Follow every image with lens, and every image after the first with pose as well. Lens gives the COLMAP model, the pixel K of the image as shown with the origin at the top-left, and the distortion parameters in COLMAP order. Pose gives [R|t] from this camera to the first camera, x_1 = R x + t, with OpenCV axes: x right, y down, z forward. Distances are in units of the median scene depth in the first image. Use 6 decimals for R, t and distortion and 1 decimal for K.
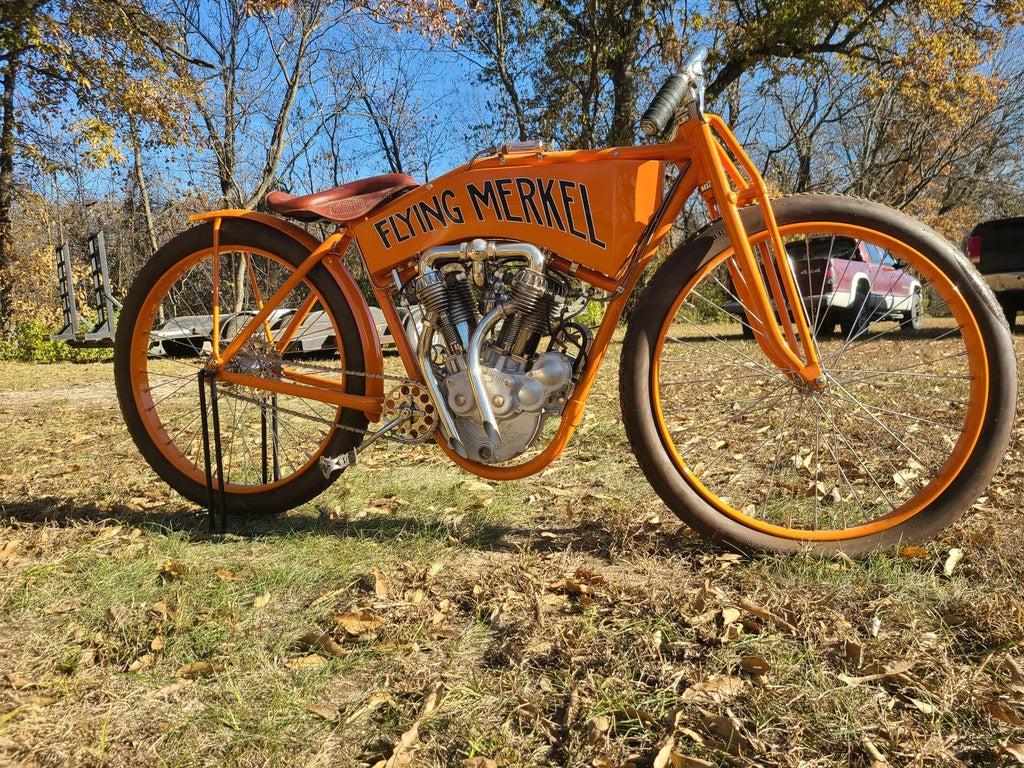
lens RADIAL K [[766.0, 0, 499.0], [0, 766.0, 384.5], [0, 0, 1]] dist [0.030079, -0.004409]
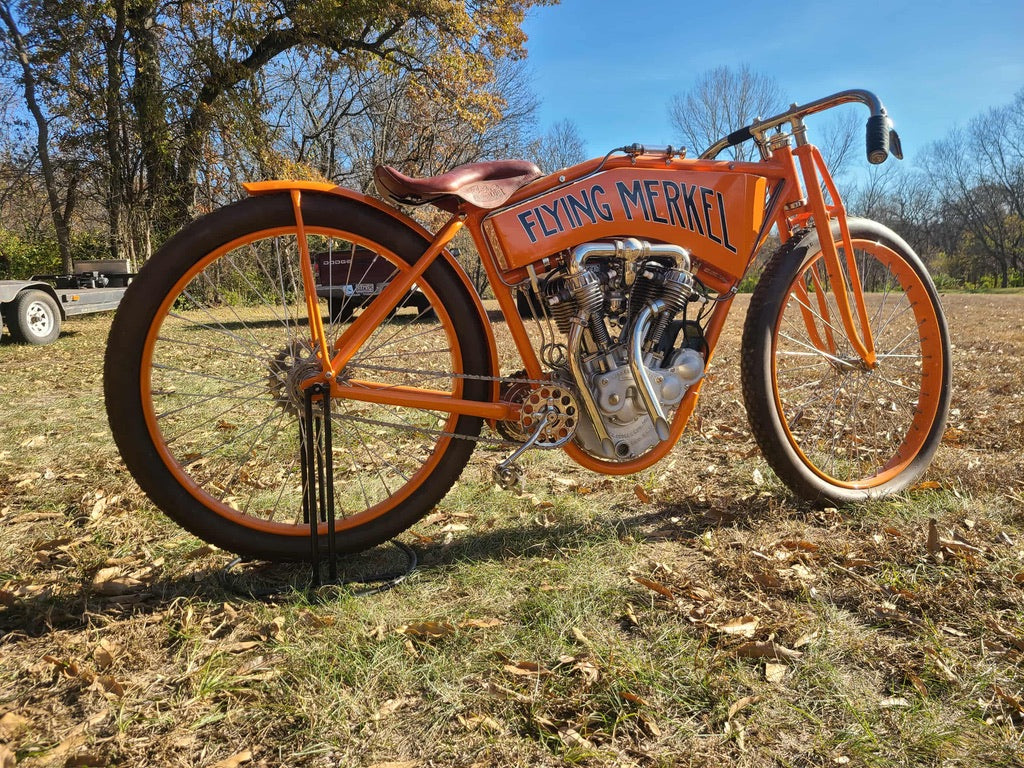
lens RADIAL K [[766.0, 0, 499.0], [0, 766.0, 384.5], [0, 0, 1]] dist [0.030079, -0.004409]
pose [[0.819370, -0.061143, 0.569995, -0.723626], [0.047064, 0.998114, 0.039413, -0.044189], [-0.571330, -0.005468, 0.820703, 0.262192]]
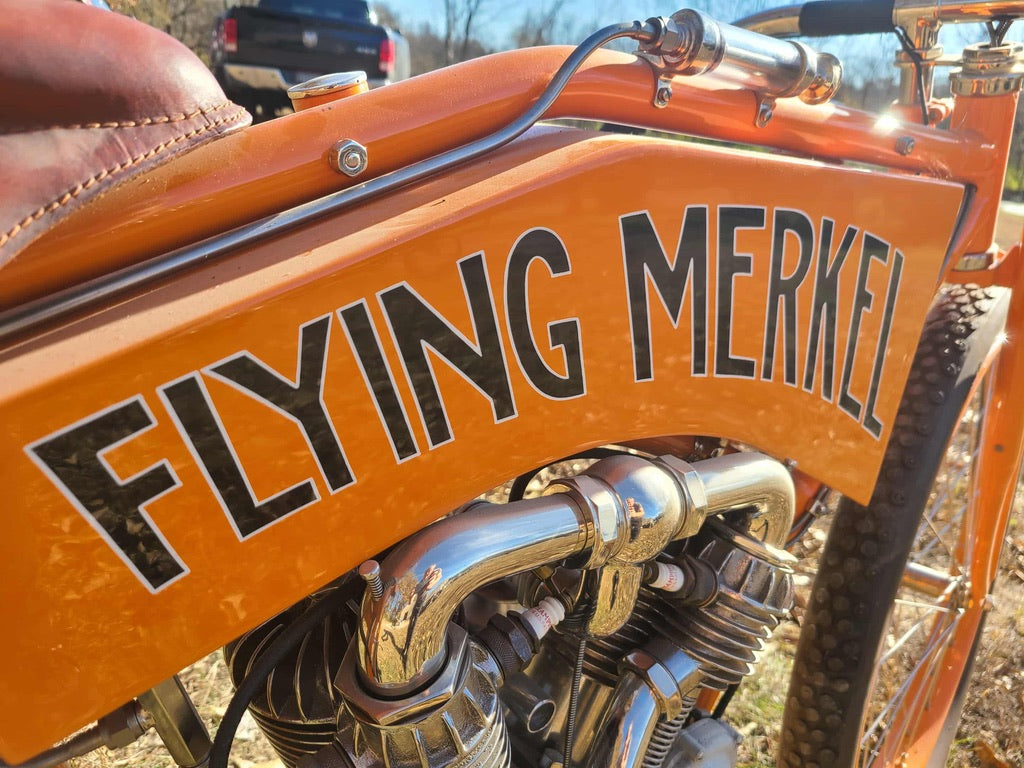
lens RADIAL K [[784.0, 0, 499.9], [0, 784.0, 386.9], [0, 0, 1]] dist [0.009107, -0.002330]
pose [[0.569616, -0.182504, 0.801393, -0.223196], [-0.069325, 0.960893, 0.268103, -0.260783], [-0.818982, -0.208272, 0.534688, 0.879619]]
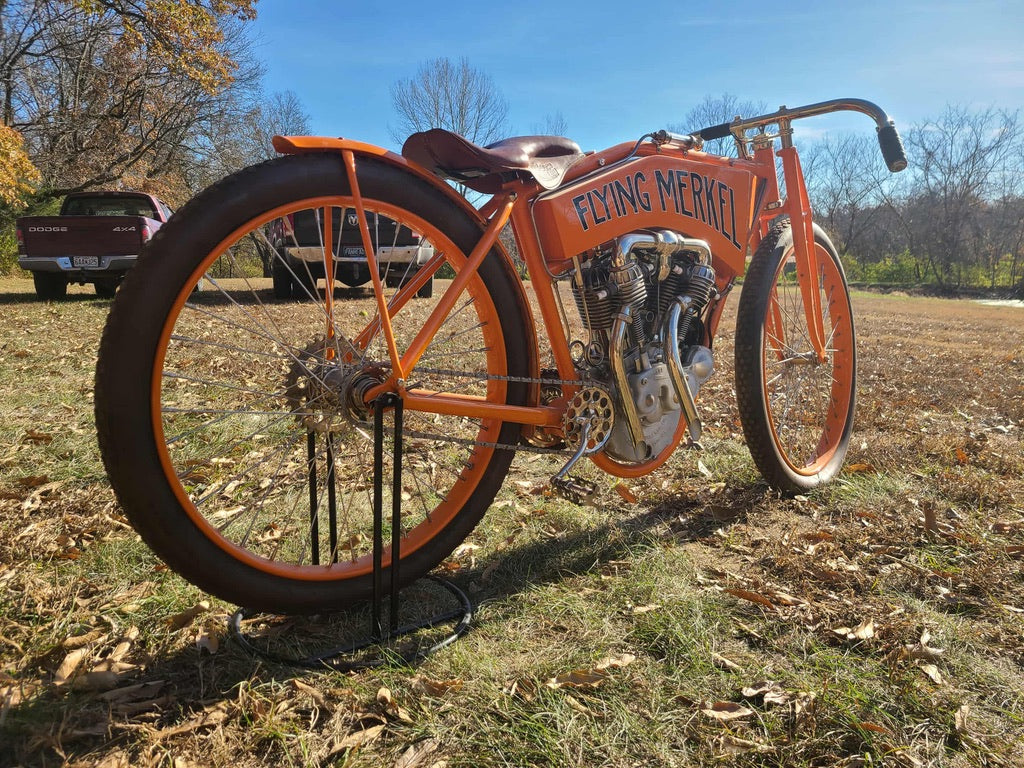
lens RADIAL K [[766.0, 0, 499.0], [0, 766.0, 384.5], [0, 0, 1]] dist [0.030079, -0.004409]
pose [[0.571099, -0.087408, 0.816214, -0.908232], [0.041921, 0.996123, 0.077342, -0.077892], [-0.819810, -0.009953, 0.572549, 0.597002]]
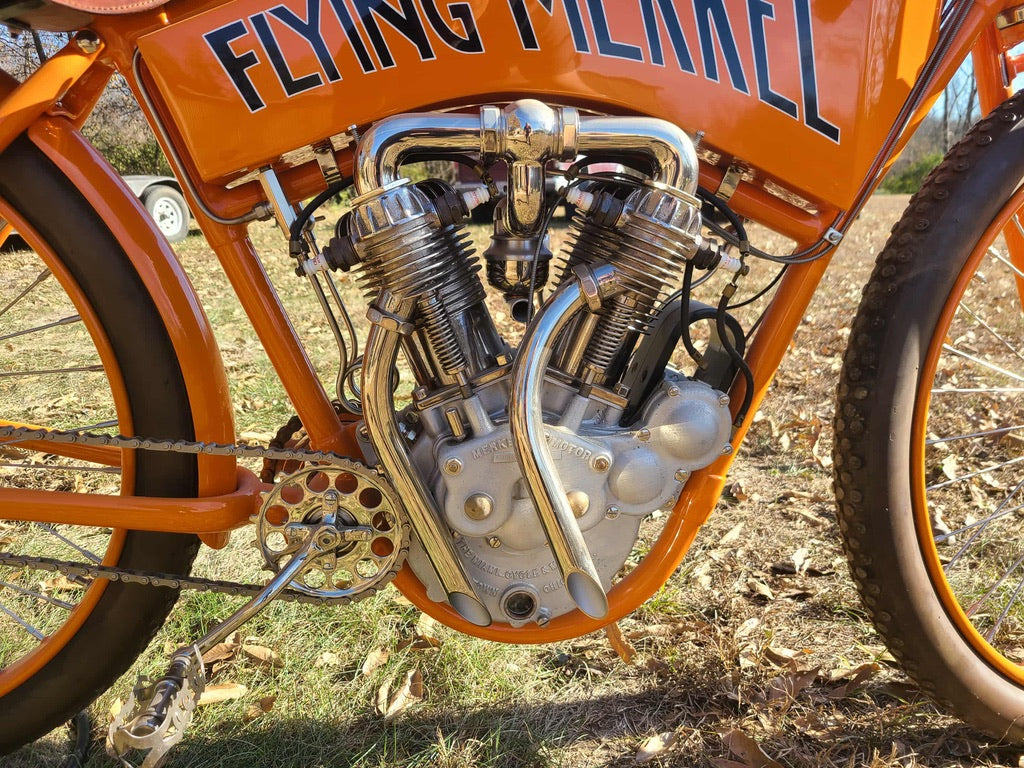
lens RADIAL K [[775.6, 0, 512.0], [0, 775.6, 384.0], [0, 0, 1]] dist [0.028800, -0.003504]
pose [[0.920620, -0.078013, 0.382587, -0.184671], [0.018307, 0.987383, 0.157286, -0.107295], [-0.390030, -0.137797, 0.910433, 0.609448]]
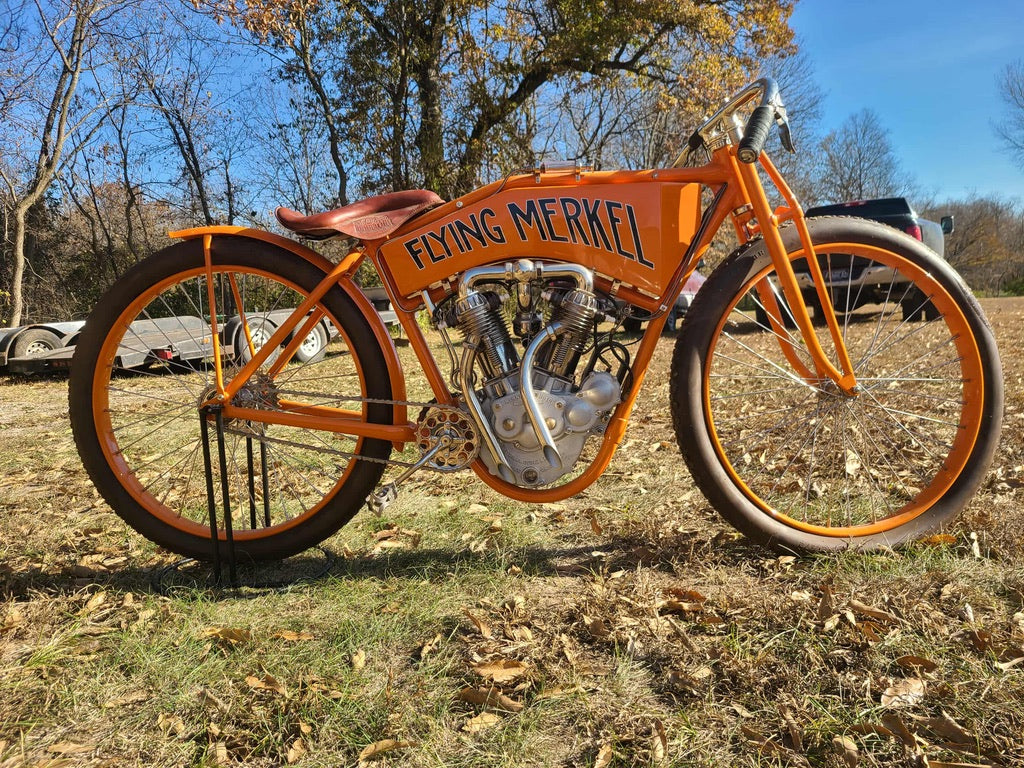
lens RADIAL K [[766.0, 0, 499.0], [0, 766.0, 384.5], [0, 0, 1]] dist [0.030079, -0.004409]
pose [[0.968399, -0.046195, 0.245090, -0.292348], [0.046832, 0.998898, 0.003231, -0.033392], [-0.244969, 0.008349, 0.969495, 0.057915]]
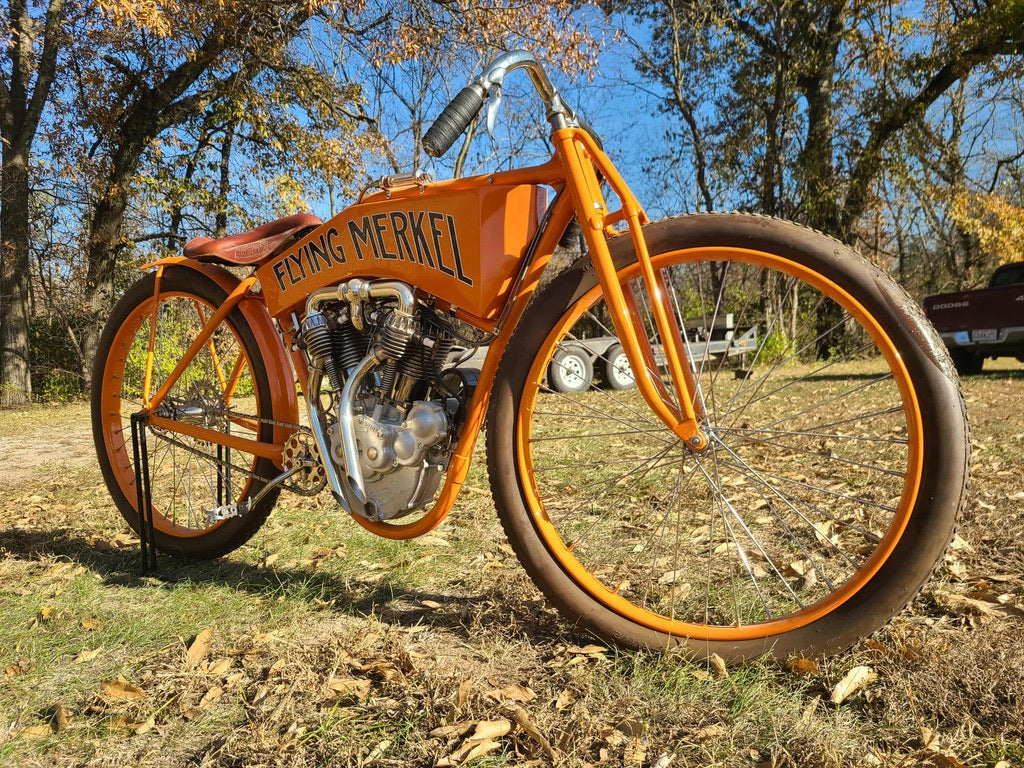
lens RADIAL K [[770.0, 0, 494.8], [0, 770.0, 388.5], [0, 0, 1]] dist [0.025747, -0.000894]
pose [[0.968217, 0.004473, -0.250070, 0.357672], [-0.014466, 0.999168, -0.038138, -0.022005], [0.249692, 0.040544, 0.967476, 0.134006]]
